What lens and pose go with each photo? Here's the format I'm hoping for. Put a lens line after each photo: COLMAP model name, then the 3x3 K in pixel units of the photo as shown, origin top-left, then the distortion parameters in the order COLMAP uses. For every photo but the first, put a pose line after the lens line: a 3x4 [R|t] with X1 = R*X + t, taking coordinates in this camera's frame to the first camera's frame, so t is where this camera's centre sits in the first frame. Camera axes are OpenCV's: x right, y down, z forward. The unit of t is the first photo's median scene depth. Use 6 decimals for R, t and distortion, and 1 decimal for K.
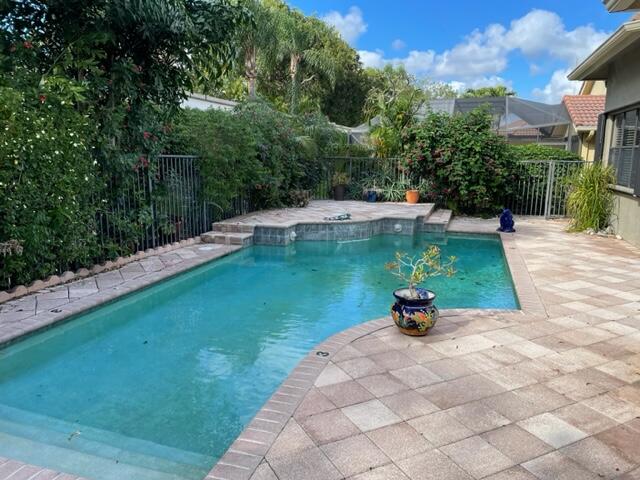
lens RADIAL K [[479.2, 0, 320.0], [0, 479.2, 240.0], [0, 0, 1]] dist [0.048892, -0.064953]
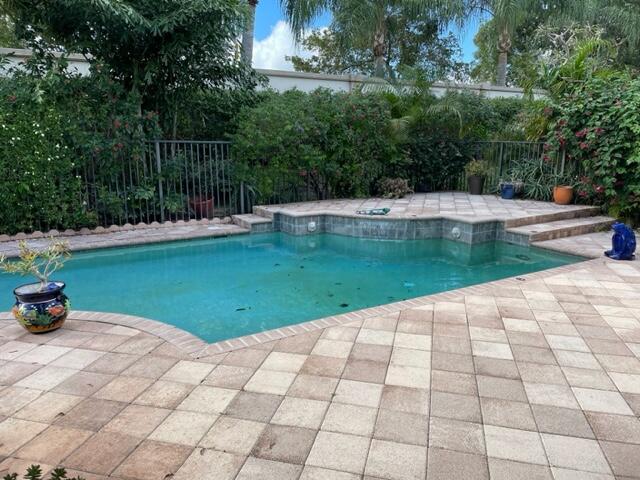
lens RADIAL K [[479.2, 0, 320.0], [0, 479.2, 240.0], [0, 0, 1]] dist [0.048892, -0.064953]
pose [[0.760973, 0.123673, -0.636887, 0.538785], [-0.106606, 0.992156, 0.065283, -0.044089], [0.639964, 0.018217, 0.768189, 0.283425]]
